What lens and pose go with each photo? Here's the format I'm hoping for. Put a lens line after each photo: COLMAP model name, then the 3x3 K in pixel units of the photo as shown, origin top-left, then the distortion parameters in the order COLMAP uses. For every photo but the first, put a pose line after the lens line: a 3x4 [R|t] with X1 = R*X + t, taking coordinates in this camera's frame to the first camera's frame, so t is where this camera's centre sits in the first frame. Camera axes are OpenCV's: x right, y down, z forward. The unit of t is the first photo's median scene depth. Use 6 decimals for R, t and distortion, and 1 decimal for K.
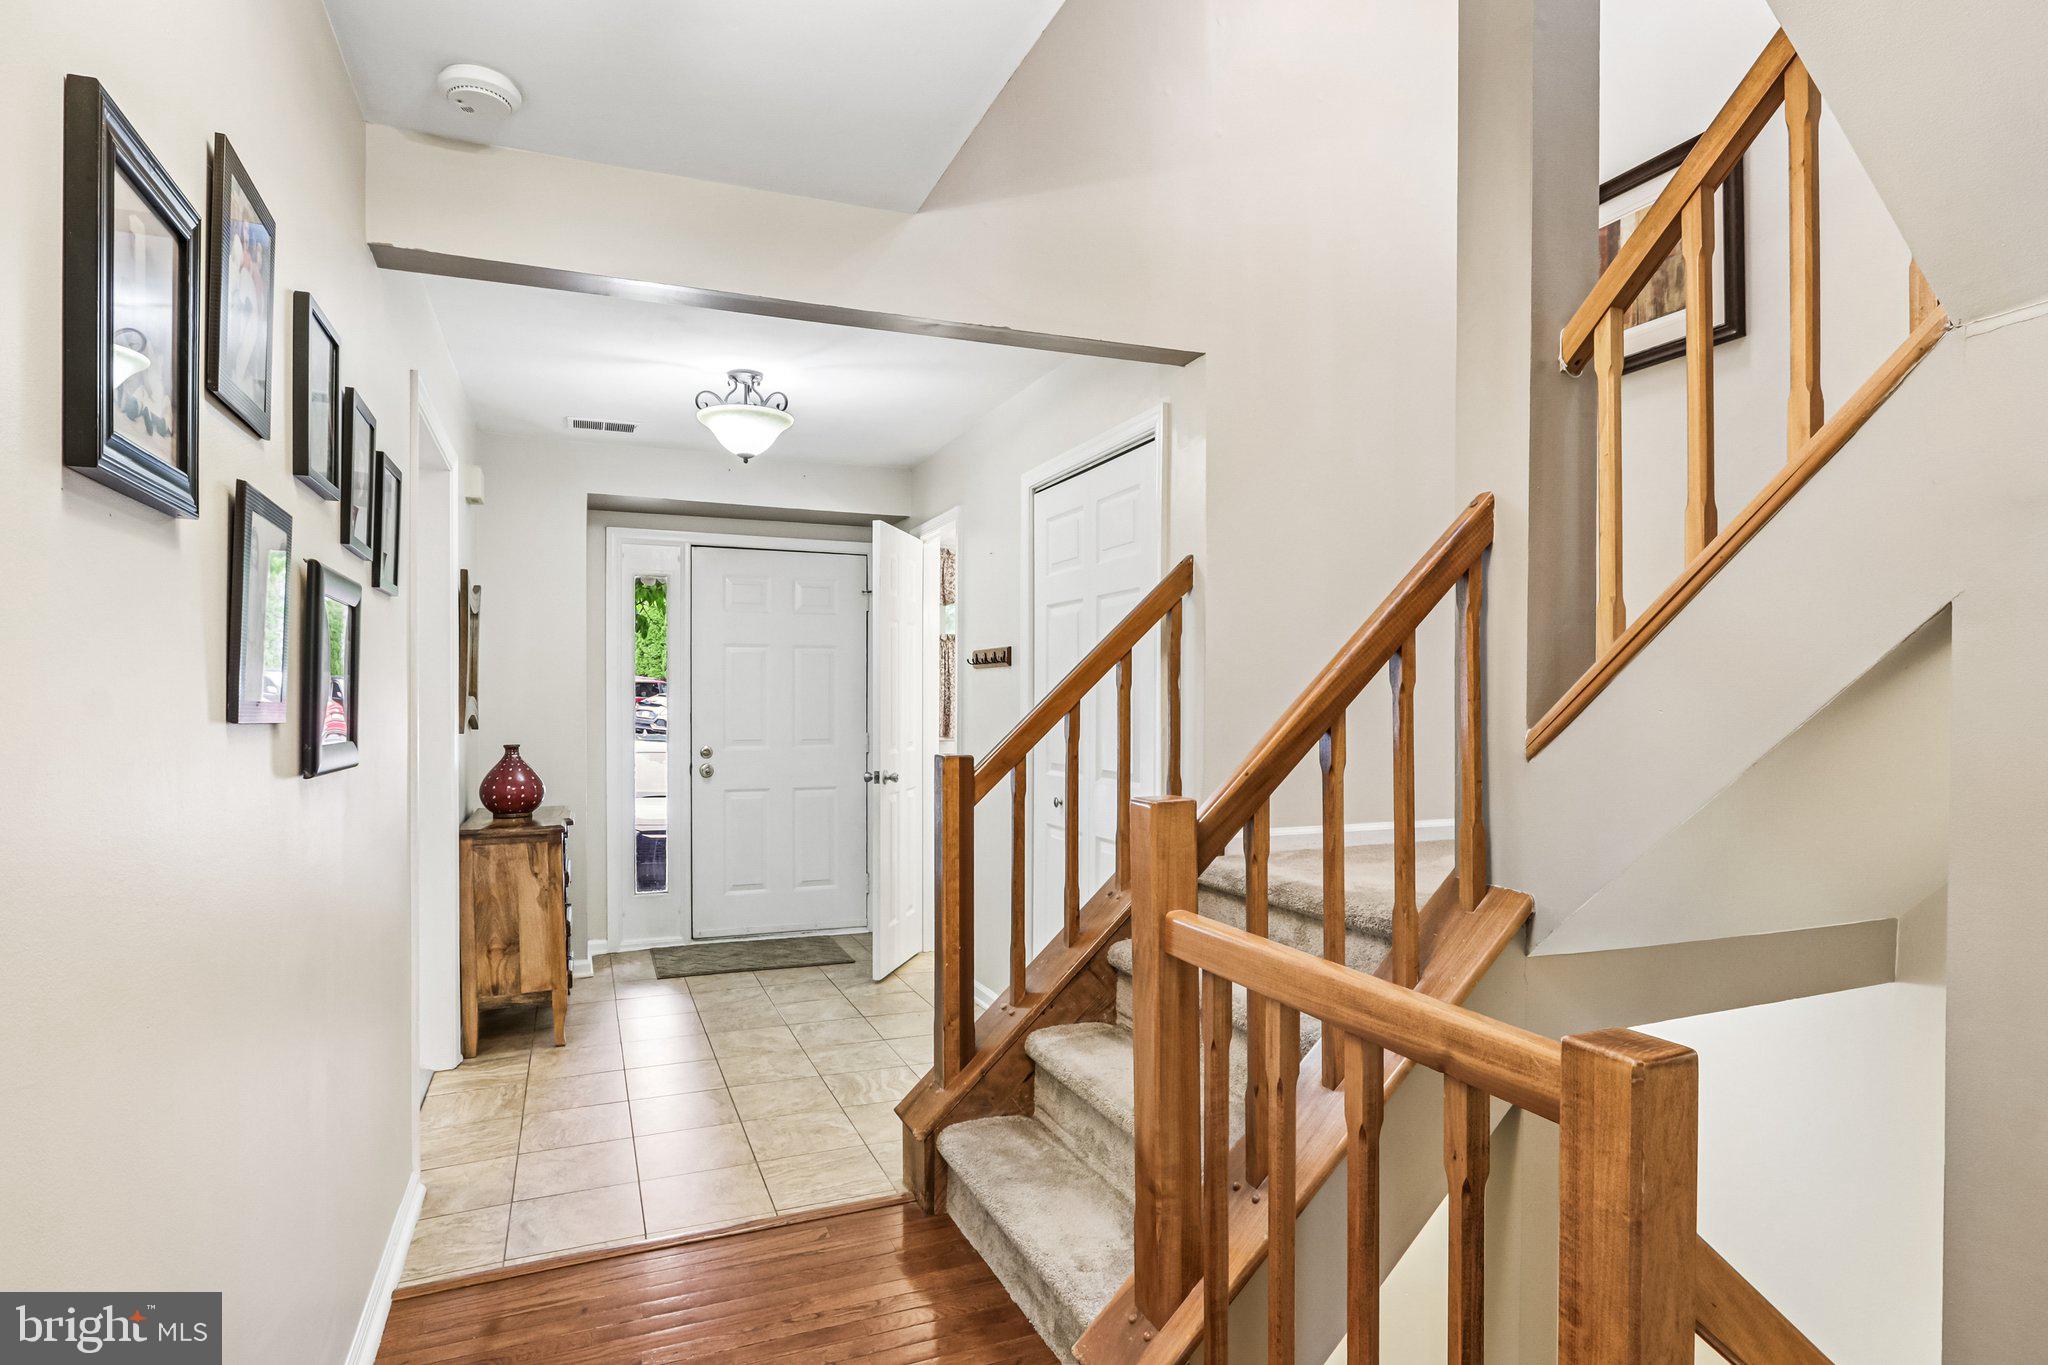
lens RADIAL K [[1041.5, 0, 1015.6], [0, 1041.5, 684.7], [0, 0, 1]] dist [-0.006488, -0.000421]
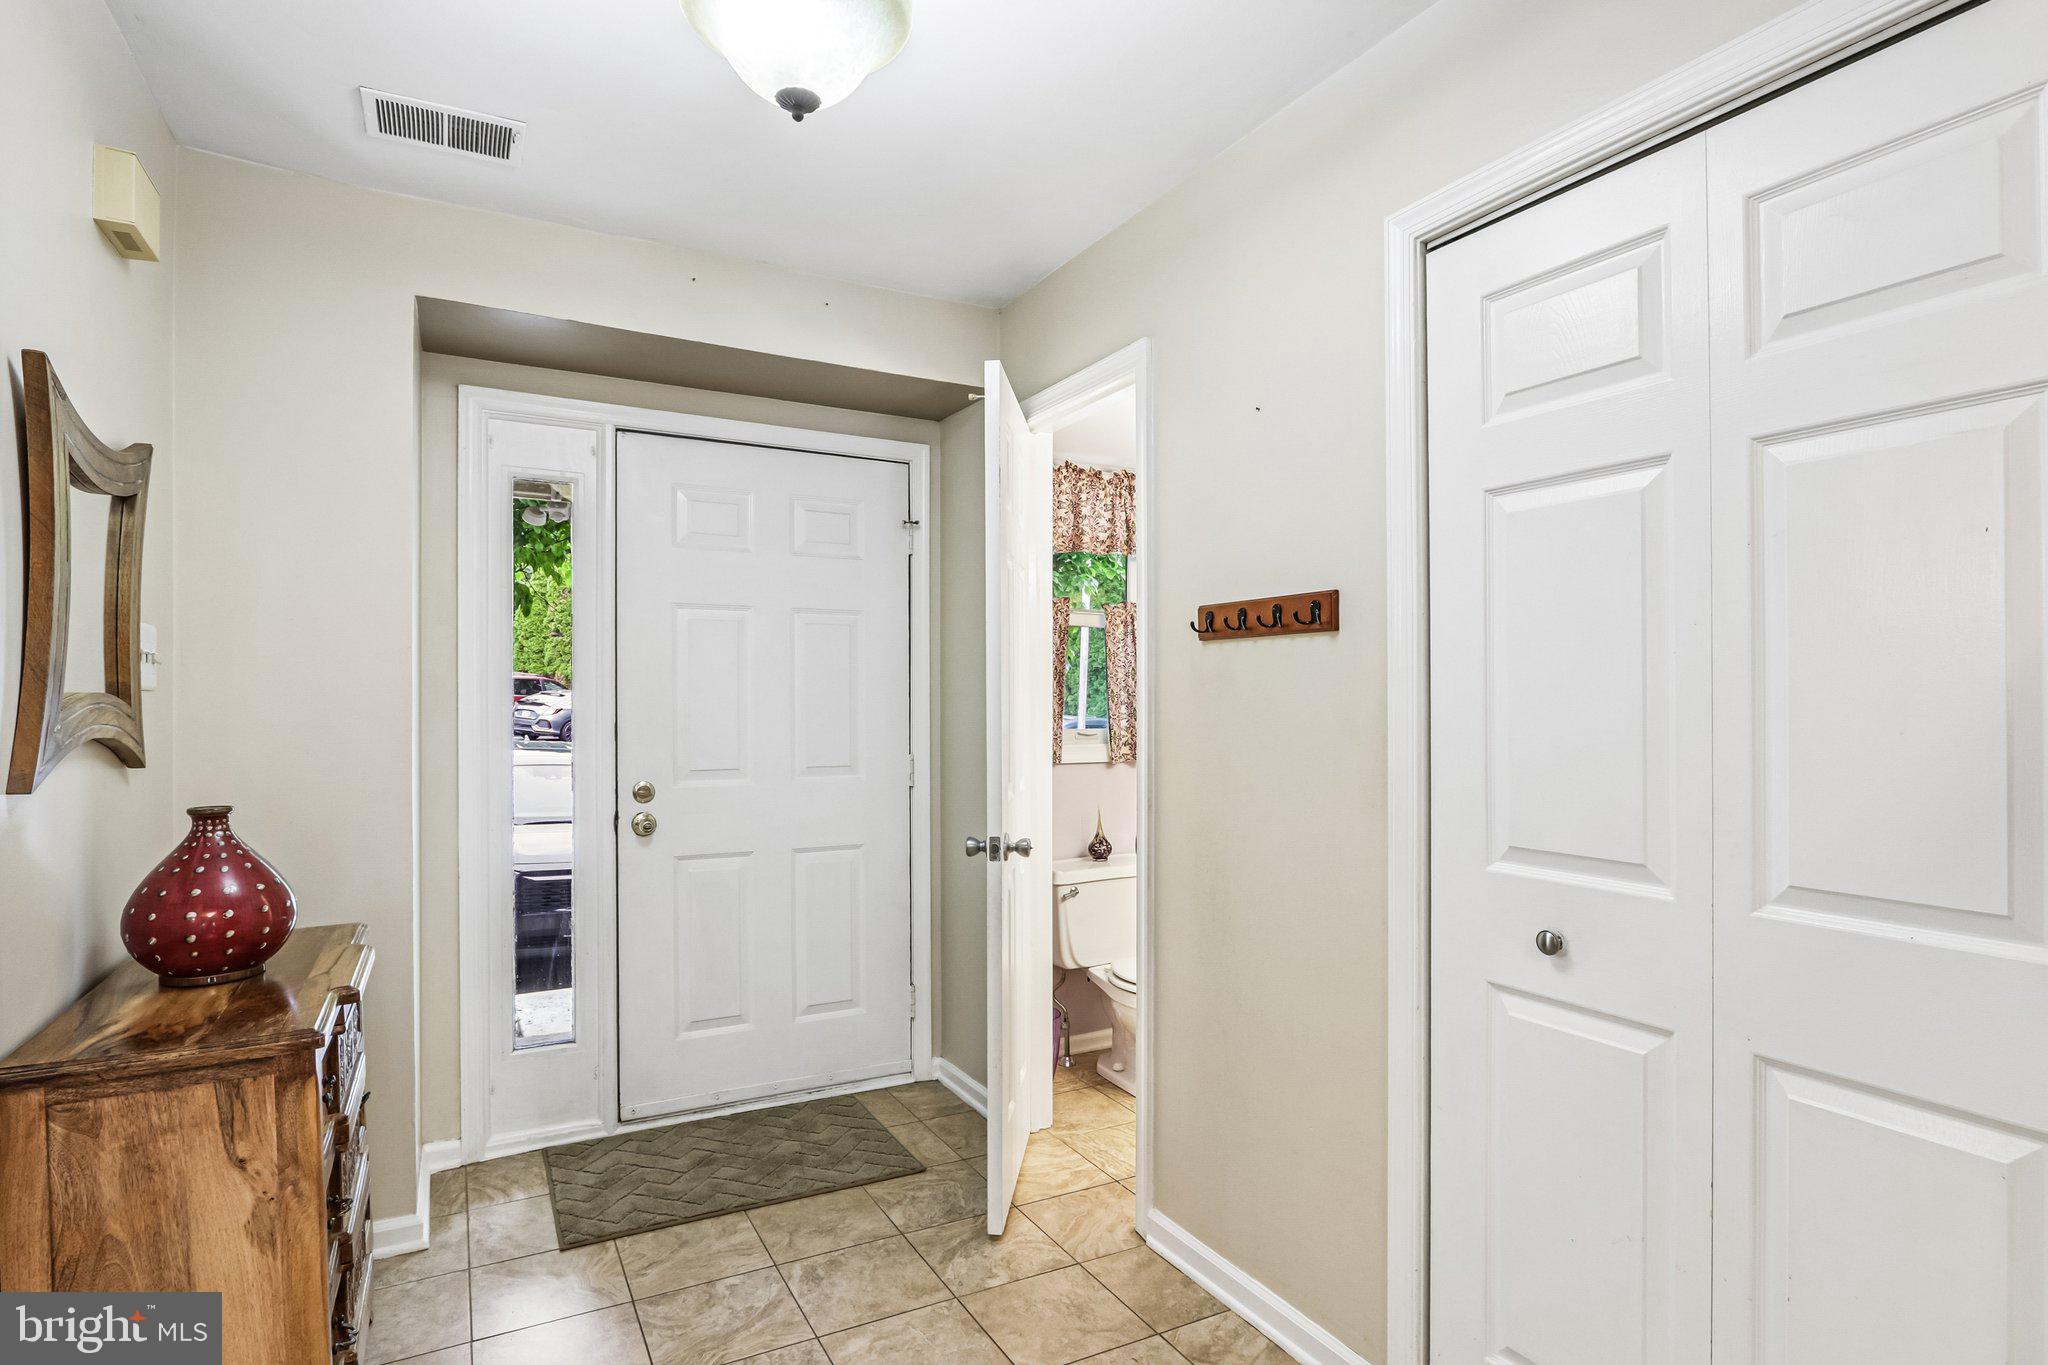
lens RADIAL K [[1049.4, 0, 1027.1], [0, 1049.4, 691.0], [0, 0, 1]] dist [-0.005236, -0.001790]
pose [[0.994506, 0.001495, 0.104666, -0.159743], [-0.002279, 0.999970, 0.007375, 0.005095], [-0.104652, -0.007573, 0.994480, 0.437498]]
